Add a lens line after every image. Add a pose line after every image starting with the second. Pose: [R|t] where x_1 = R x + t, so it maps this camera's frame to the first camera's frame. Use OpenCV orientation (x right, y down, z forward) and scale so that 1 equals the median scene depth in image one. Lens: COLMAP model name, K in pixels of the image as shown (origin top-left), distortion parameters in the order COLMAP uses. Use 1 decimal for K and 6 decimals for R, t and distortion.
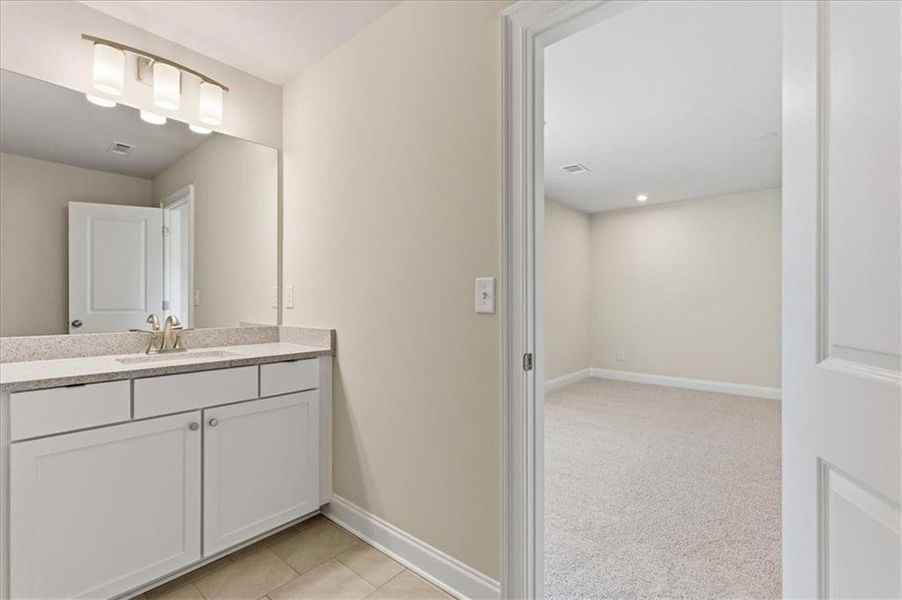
lens RADIAL K [[411.6, 0, 442.4], [0, 411.6, 300.8], [0, 0, 1]] dist [0.001266, 0.000386]
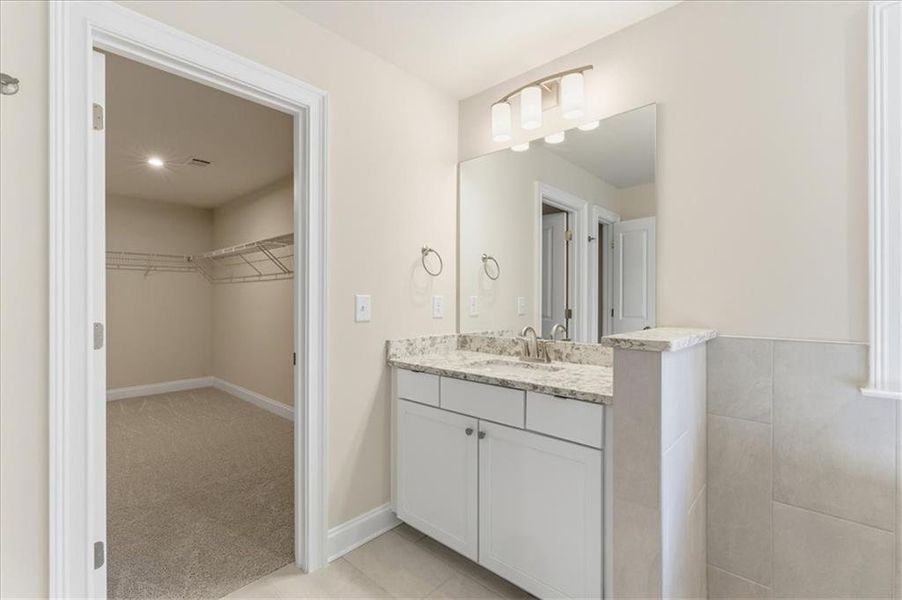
lens RADIAL K [[411.6, 0, 442.4], [0, 411.6, 300.8], [0, 0, 1]] dist [0.001266, 0.000386]
pose [[-0.037903, 0.000333, -0.999281, 0.456696], [0.002255, 0.999997, 0.000248, -0.034948], [0.999279, -0.002244, -0.037904, 0.943945]]
